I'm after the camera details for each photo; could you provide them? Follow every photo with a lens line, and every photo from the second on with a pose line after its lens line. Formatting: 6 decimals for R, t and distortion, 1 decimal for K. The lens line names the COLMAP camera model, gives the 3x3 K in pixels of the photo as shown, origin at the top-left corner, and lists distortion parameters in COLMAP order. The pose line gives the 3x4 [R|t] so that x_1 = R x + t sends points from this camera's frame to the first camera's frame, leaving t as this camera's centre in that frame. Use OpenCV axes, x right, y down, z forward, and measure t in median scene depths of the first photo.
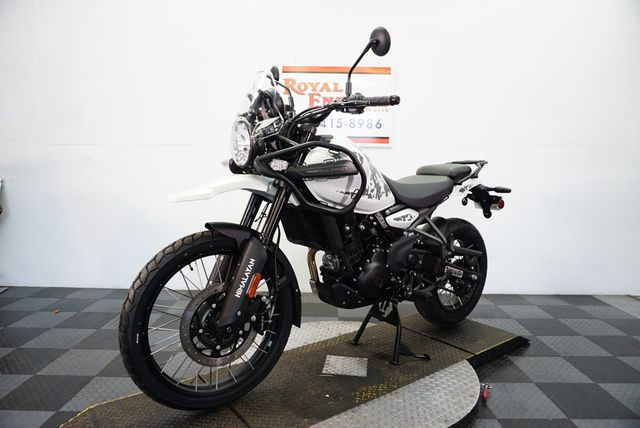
lens RADIAL K [[432.5, 0, 319.3], [0, 432.5, 214.4], [0, 0, 1]] dist [-0.060187, 0.034170]
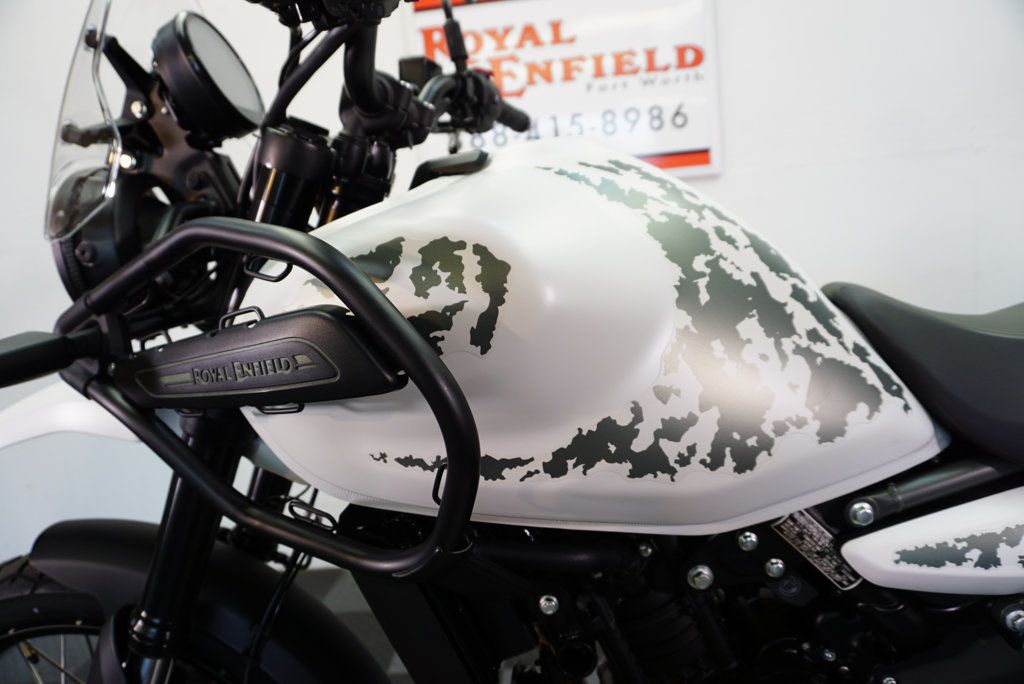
lens RADIAL K [[692.0, 0, 511.0], [0, 692.0, 342.6], [0, 0, 1]] dist [-0.060187, 0.034170]
pose [[0.991000, -0.102214, -0.086438, 0.026161], [0.106770, 0.993034, 0.049826, -0.067798], [0.080743, -0.058606, 0.995010, 0.441210]]
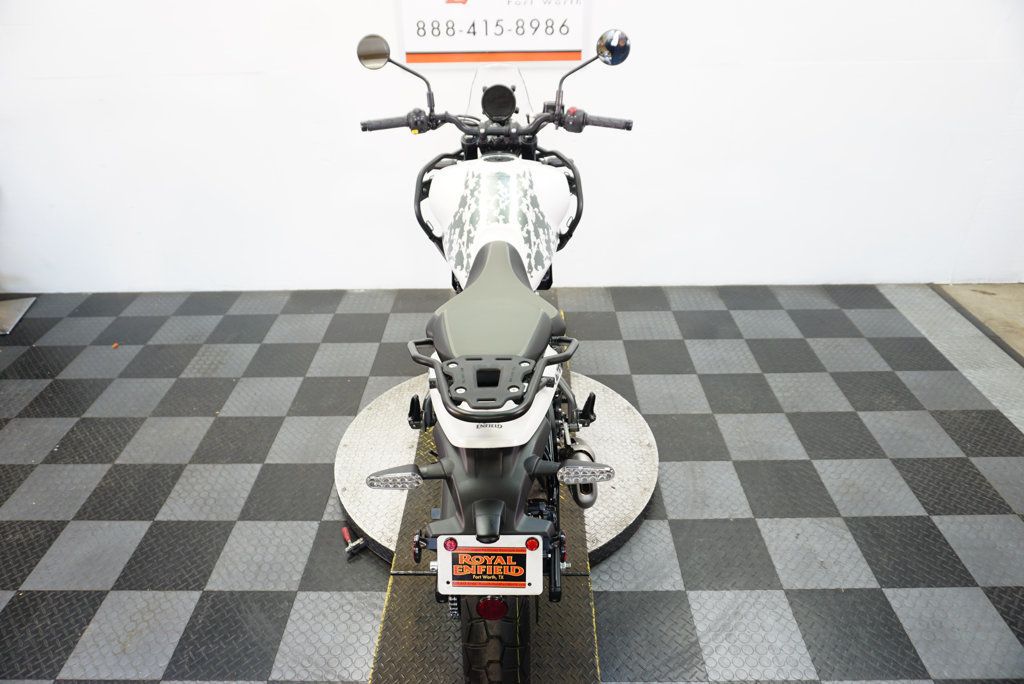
lens RADIAL K [[691.1, 0, 512.0], [0, 691.1, 342.0], [0, 0, 1]] dist [-0.052609, 0.038470]
pose [[0.999591, -0.023192, -0.016747, 0.081781], [0.028105, 0.905397, 0.423634, -0.254072], [0.005338, -0.423932, 0.905678, -0.055453]]
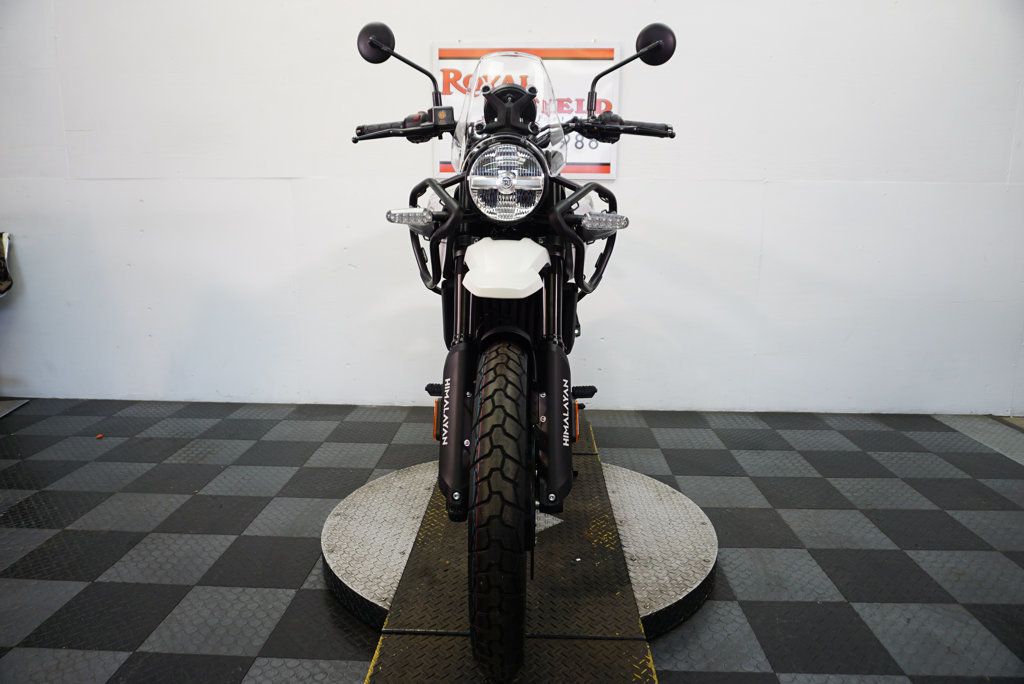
lens RADIAL K [[692.0, 0, 511.0], [0, 692.0, 342.6], [0, 0, 1]] dist [-0.060187, 0.034170]
pose [[0.999532, 0.000606, -0.030587, 0.055999], [0.002146, 0.995953, 0.089847, -0.011441], [0.030518, -0.089871, 0.995486, -0.025322]]
